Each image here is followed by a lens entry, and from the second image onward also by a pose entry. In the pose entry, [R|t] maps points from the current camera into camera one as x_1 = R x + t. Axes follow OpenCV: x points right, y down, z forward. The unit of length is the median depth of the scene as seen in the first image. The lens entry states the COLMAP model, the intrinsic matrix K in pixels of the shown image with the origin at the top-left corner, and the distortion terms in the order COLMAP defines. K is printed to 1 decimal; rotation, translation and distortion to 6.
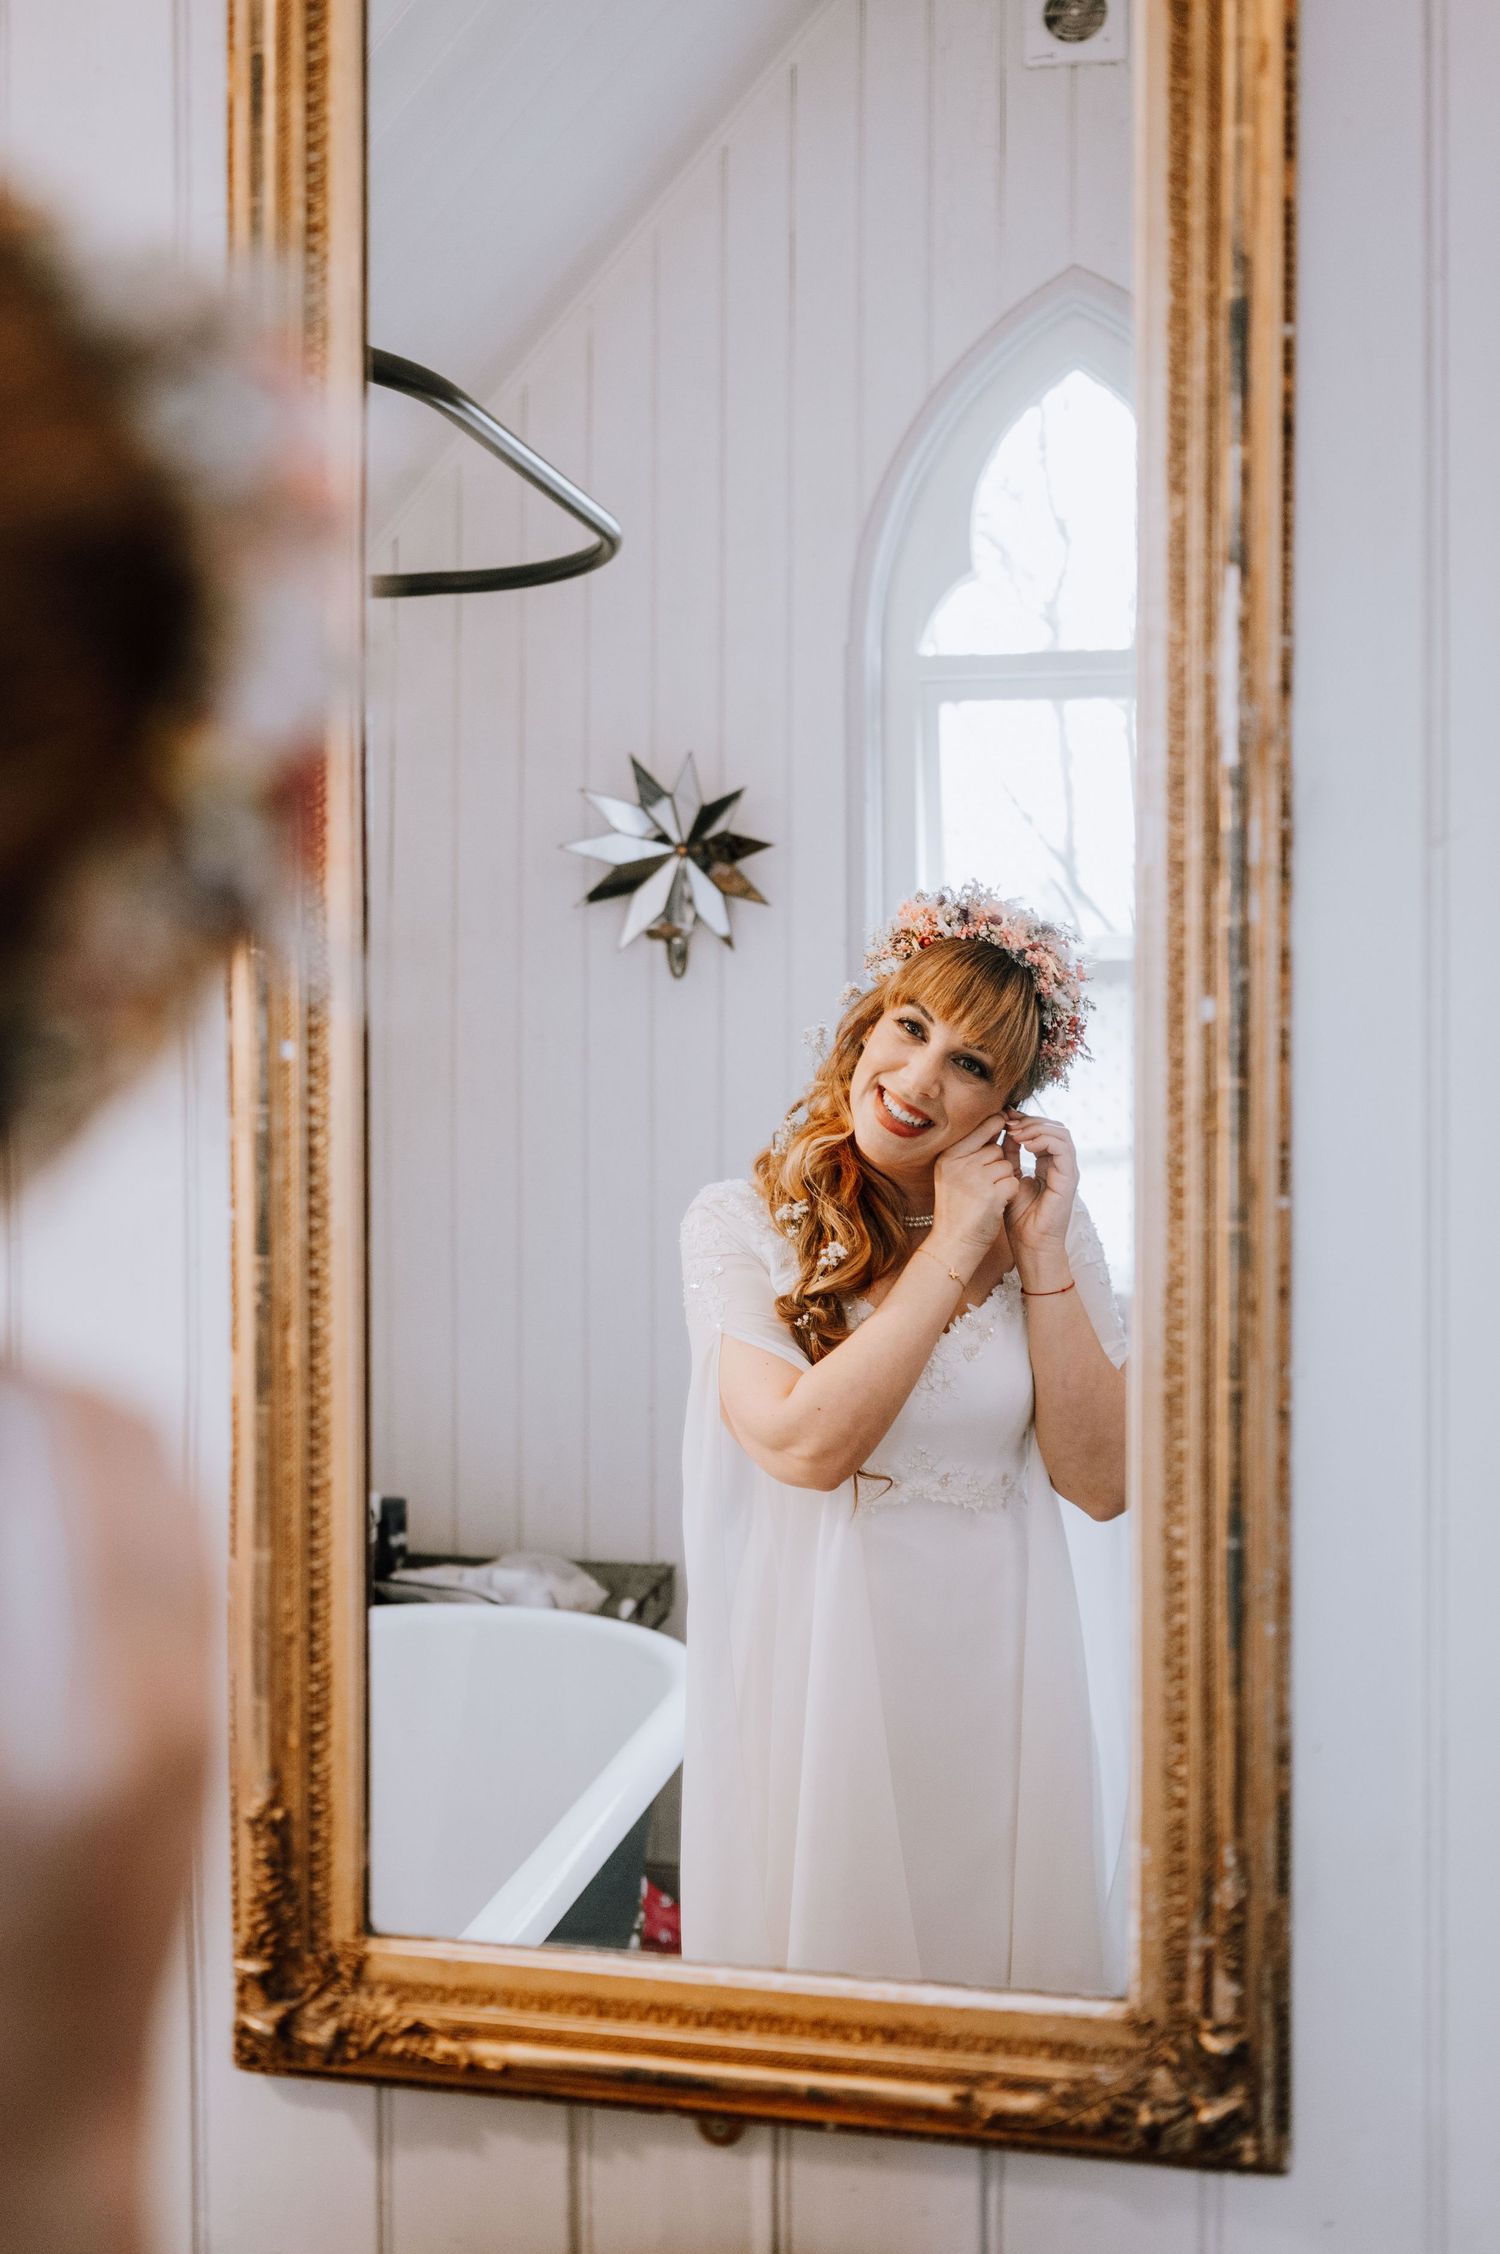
lens RADIAL K [[2150.8, 0, 750.0], [0, 2150.8, 1127.0], [0, 0, 1]] dist [-0.000855, -0.002043]
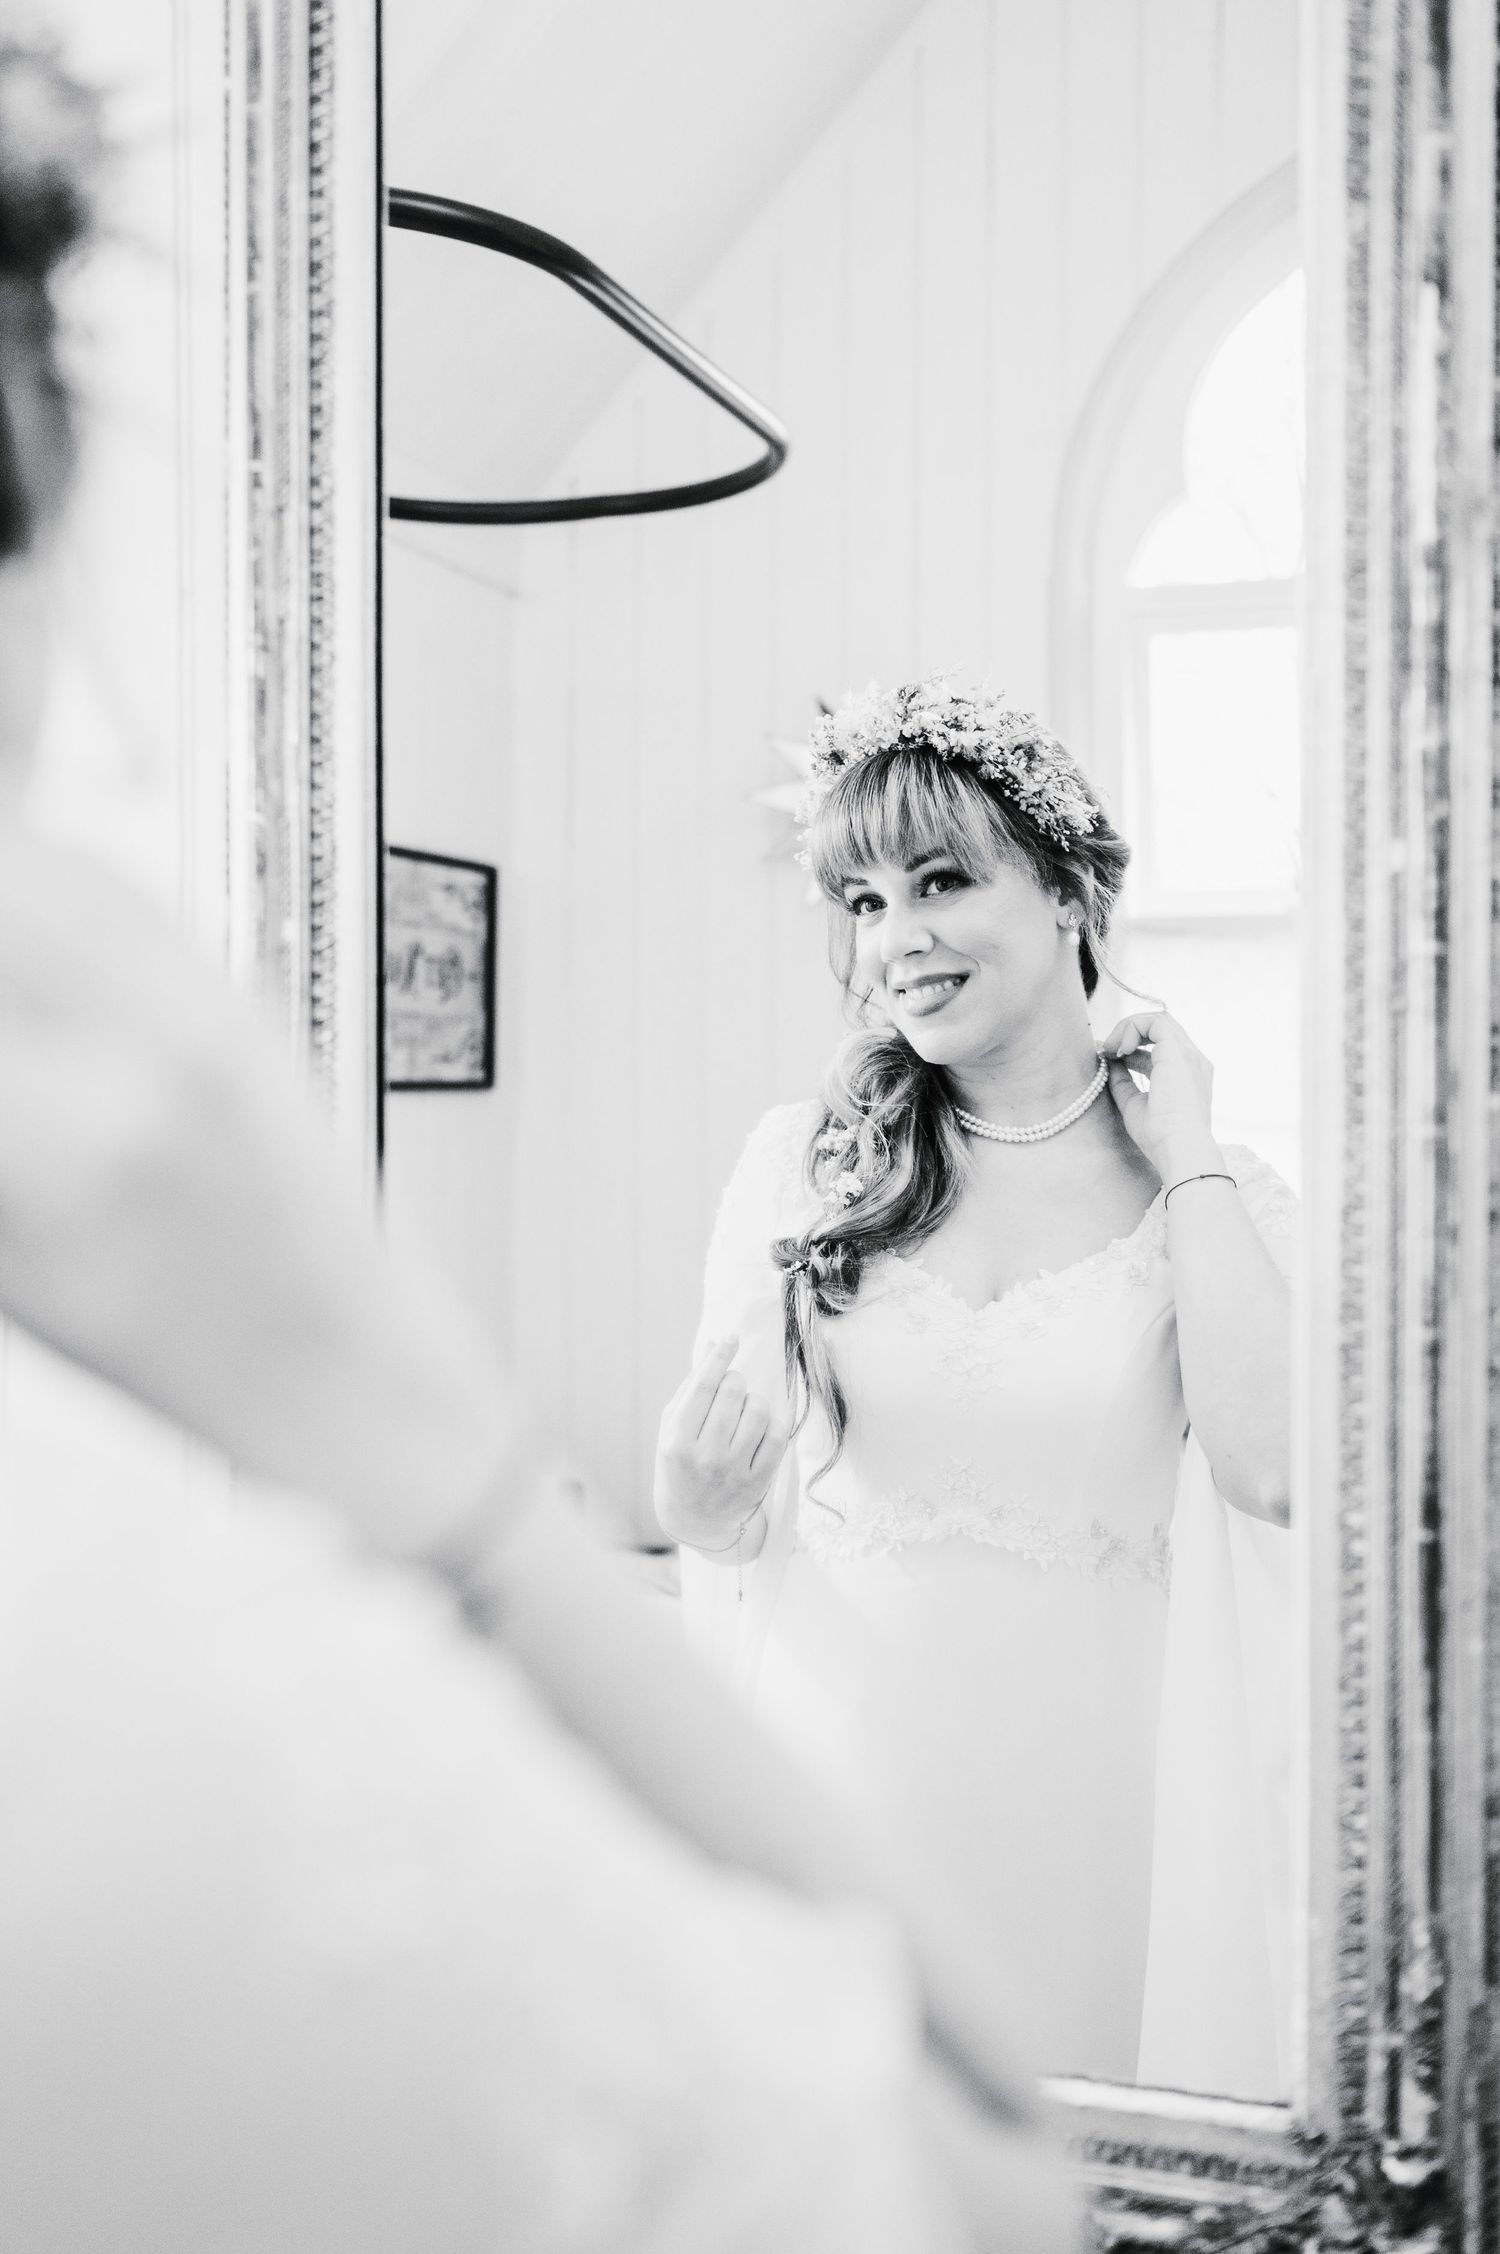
lens RADIAL K [[2150.8, 0, 750.0], [0, 2150.8, 1127.0], [0, 0, 1]] dist [-0.000855, -0.002043]
pose [[0.993617, 0.002617, -0.112779, 0.066682], [-0.002669, 0.999996, -0.000312, 0.045060], [0.112778, 0.000611, 0.993620, 0.190686]]
